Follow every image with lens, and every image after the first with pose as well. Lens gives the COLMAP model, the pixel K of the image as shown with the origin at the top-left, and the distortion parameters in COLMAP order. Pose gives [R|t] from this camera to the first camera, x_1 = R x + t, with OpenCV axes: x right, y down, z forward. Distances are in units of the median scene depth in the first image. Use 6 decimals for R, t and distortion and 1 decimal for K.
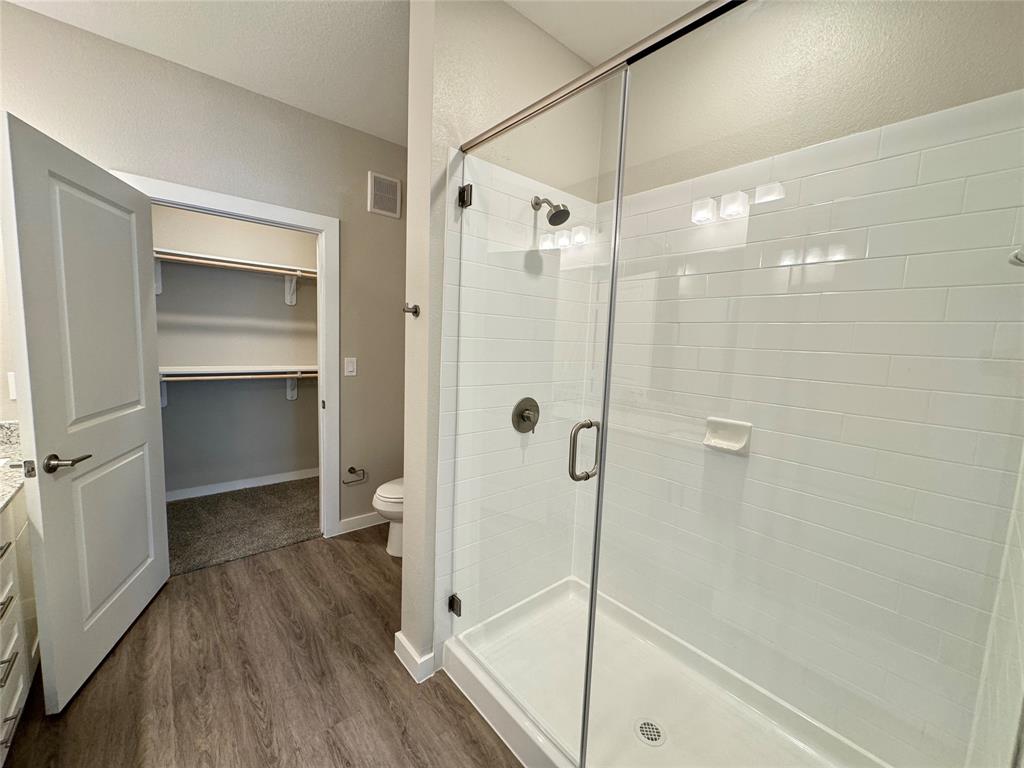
lens RADIAL K [[409.1, 0, 508.6], [0, 409.1, 384.9], [0, 0, 1]] dist [-0.000094, 0.000464]
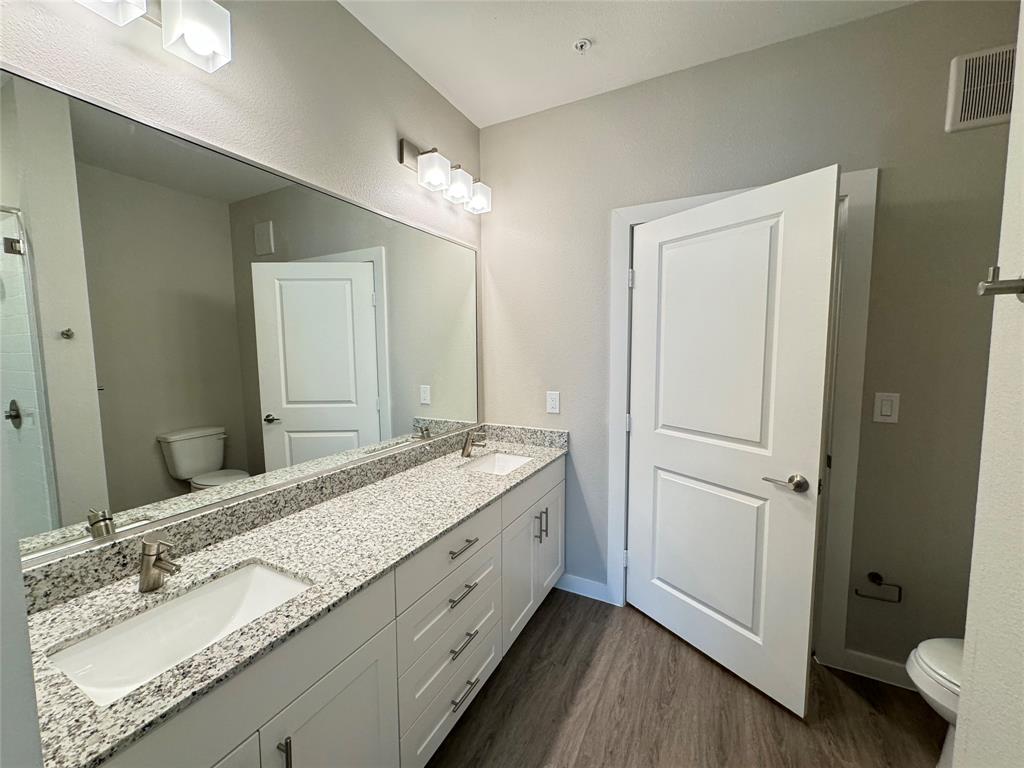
lens RADIAL K [[409.1, 0, 507.4], [0, 409.1, 386.0], [0, 0, 1]] dist [-0.000094, 0.000464]
pose [[0.374711, 0.026293, -0.926769, -0.050037], [-0.077271, 0.997006, -0.002957, -0.035527], [0.923916, 0.072721, 0.375620, 0.346660]]
